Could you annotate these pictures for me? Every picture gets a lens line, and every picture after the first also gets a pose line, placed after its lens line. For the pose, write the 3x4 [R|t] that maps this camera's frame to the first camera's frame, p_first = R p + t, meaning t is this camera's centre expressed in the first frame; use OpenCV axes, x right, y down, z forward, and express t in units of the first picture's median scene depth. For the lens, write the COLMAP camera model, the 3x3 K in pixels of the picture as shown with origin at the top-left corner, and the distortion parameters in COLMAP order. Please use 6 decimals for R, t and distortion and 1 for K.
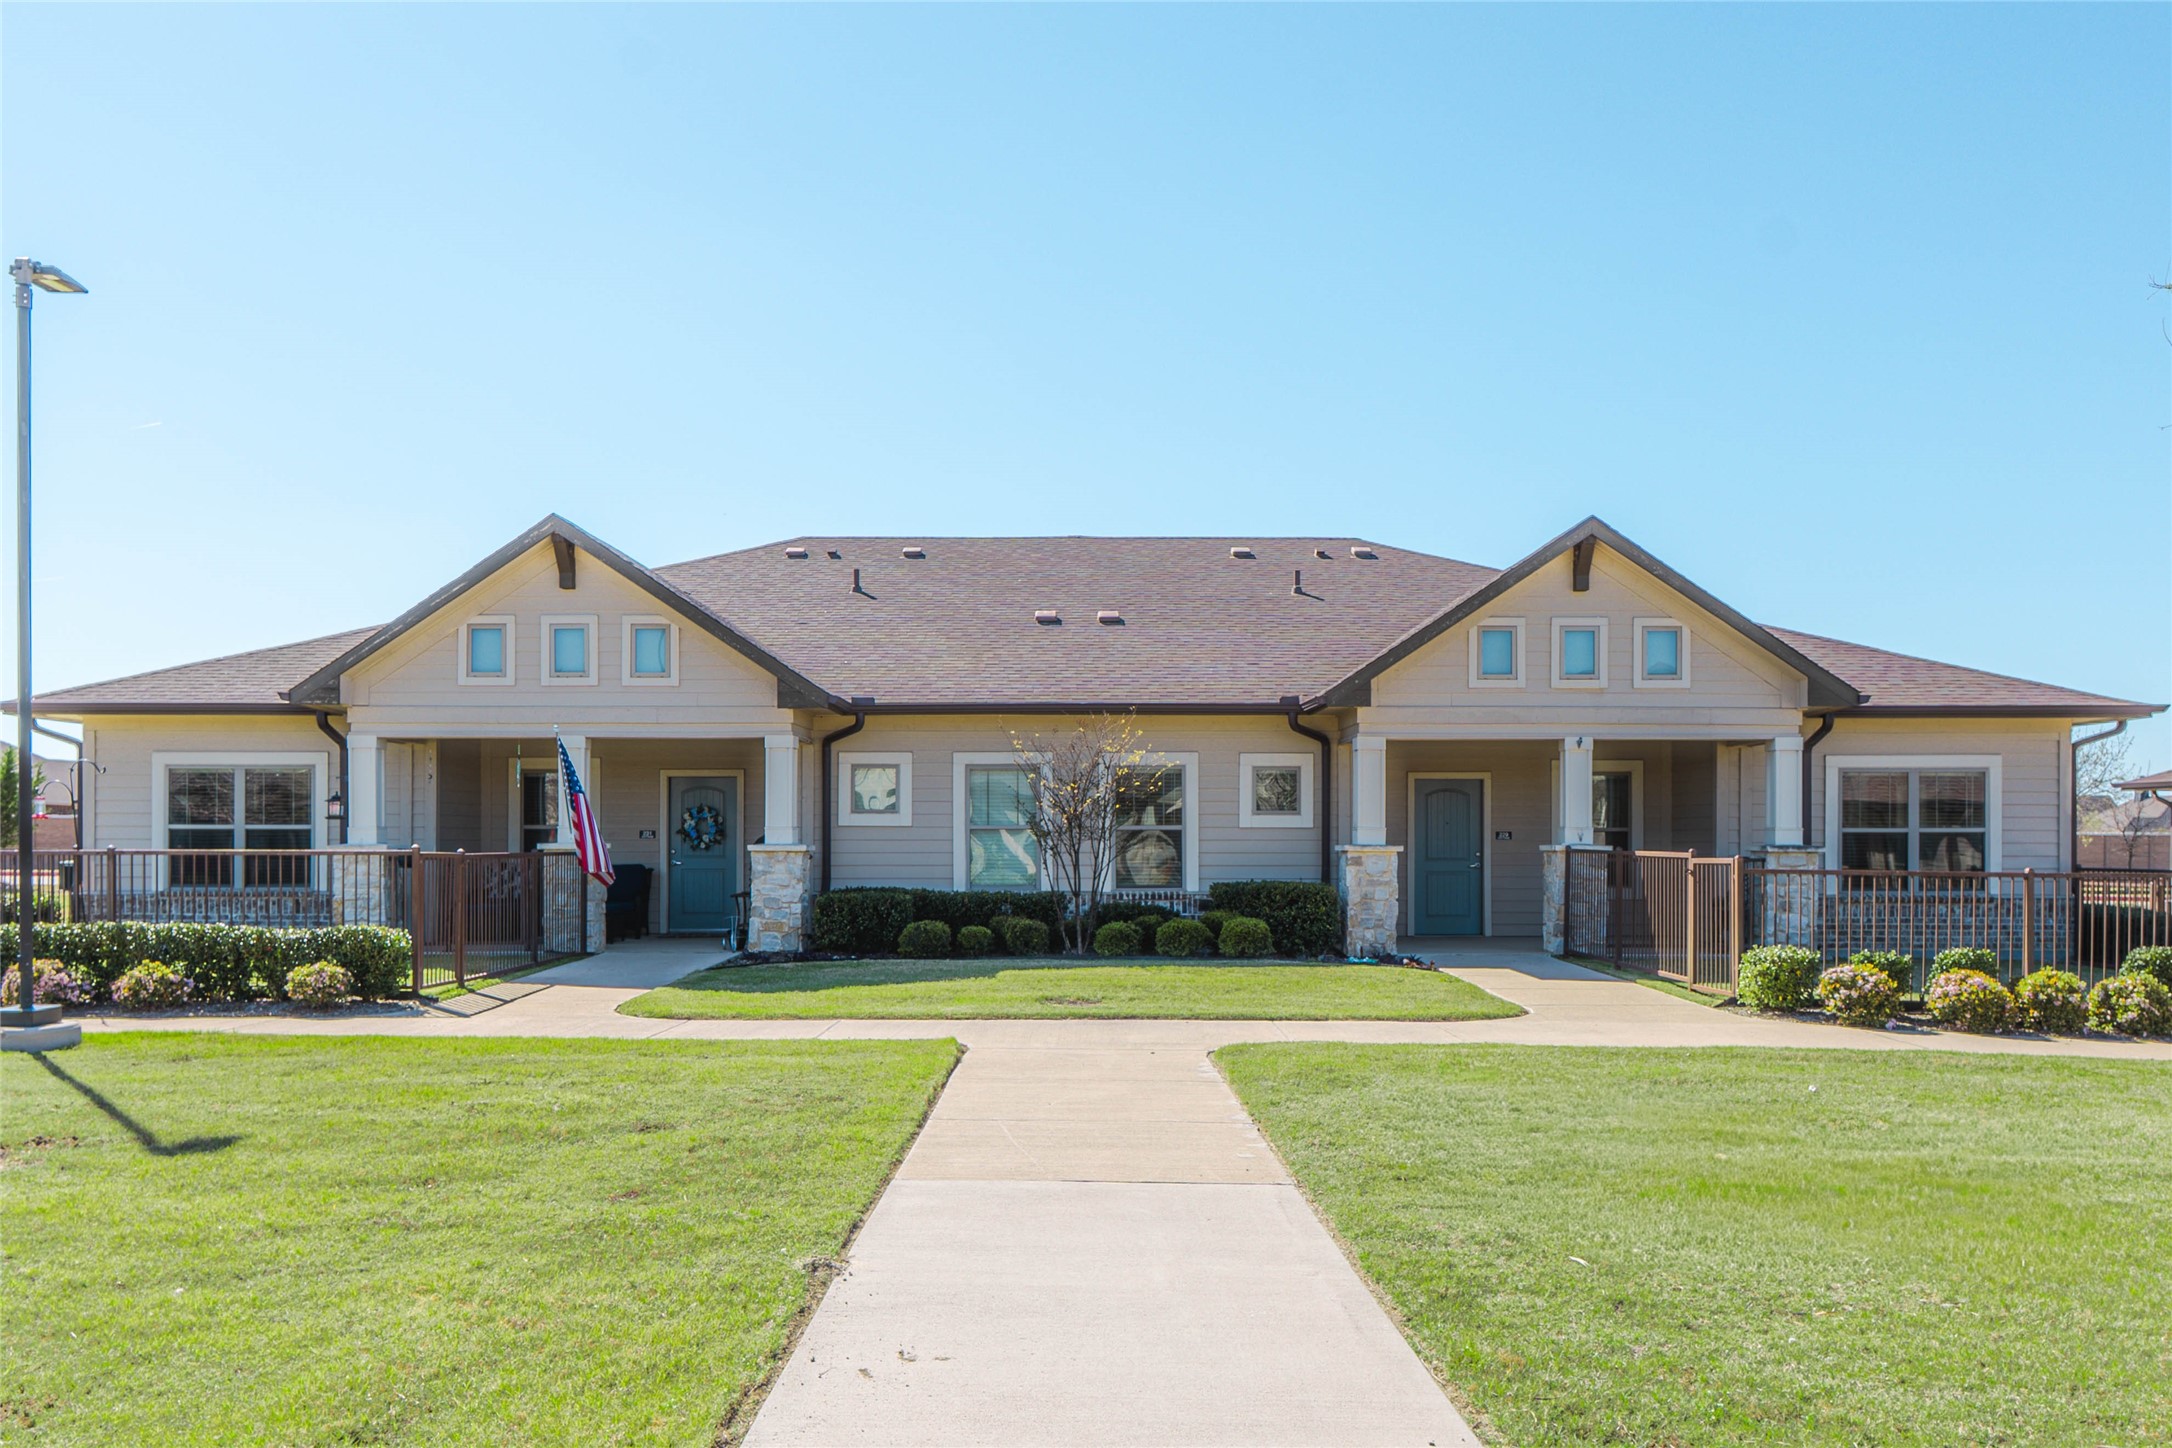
lens RADIAL K [[1697.3, 0, 1087.6], [0, 1697.3, 849.6], [0, 0, 1]] dist [0.001748, 0.001358]
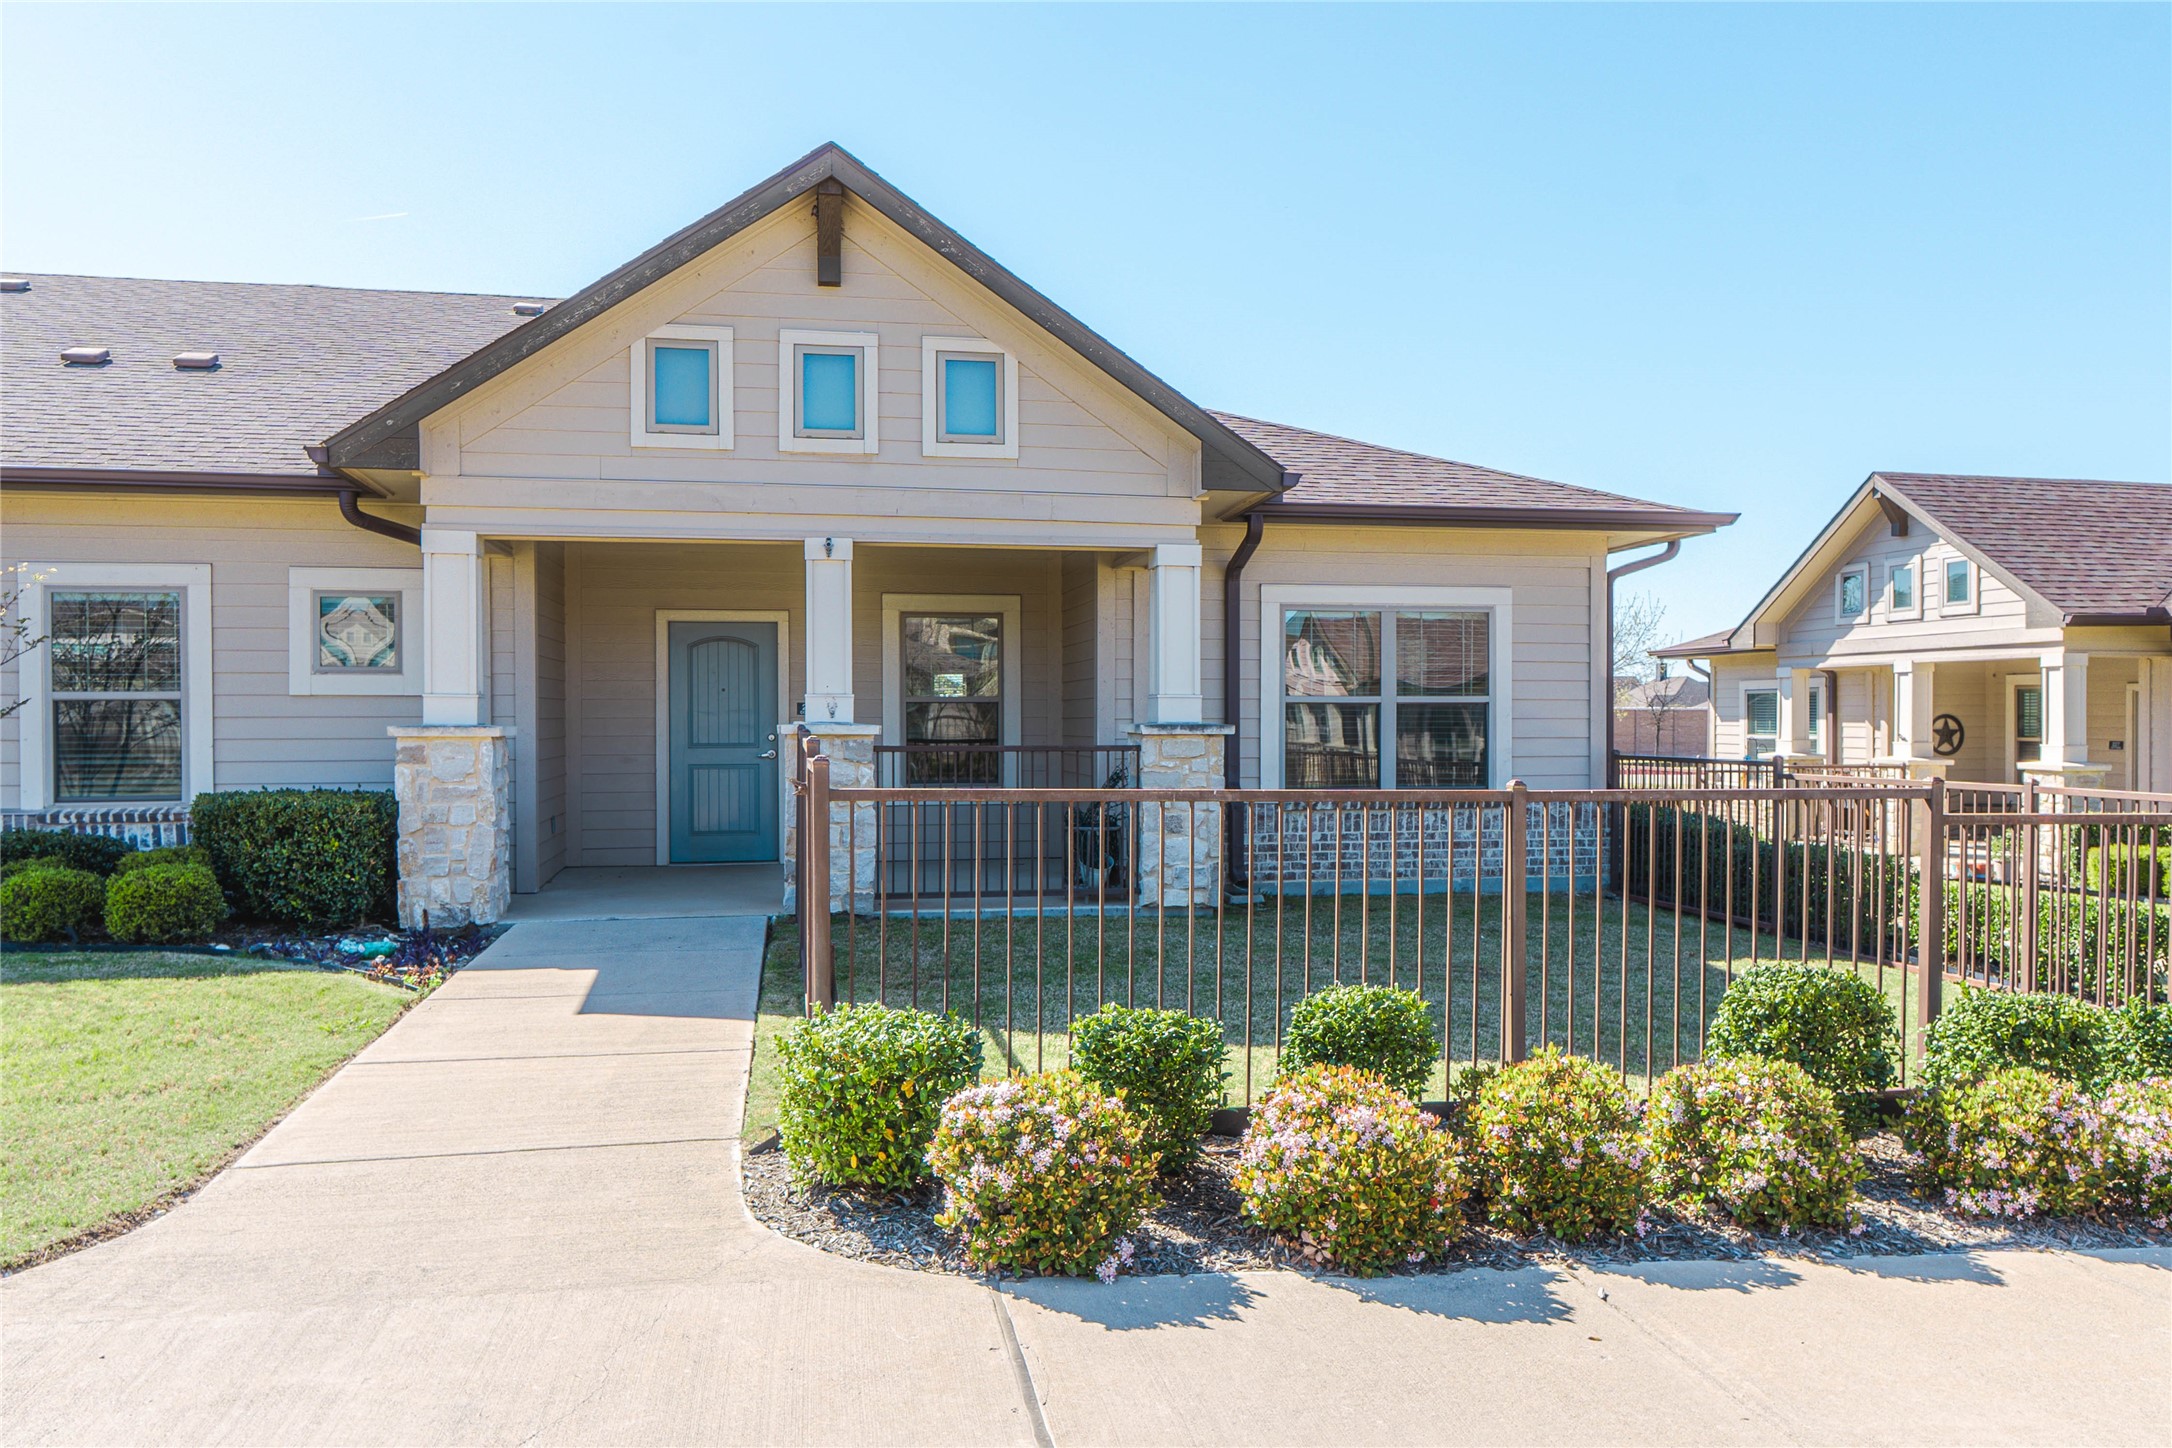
lens RADIAL K [[1494.7, 0, 1082.5], [0, 1494.7, 739.5], [0, 0, 1]] dist [-0.000842, -0.000478]
pose [[0.982456, -0.005139, 0.186425, 0.279350], [0.003237, 0.999940, 0.010503, -0.002584], [-0.186467, -0.009715, 0.982413, 0.482263]]
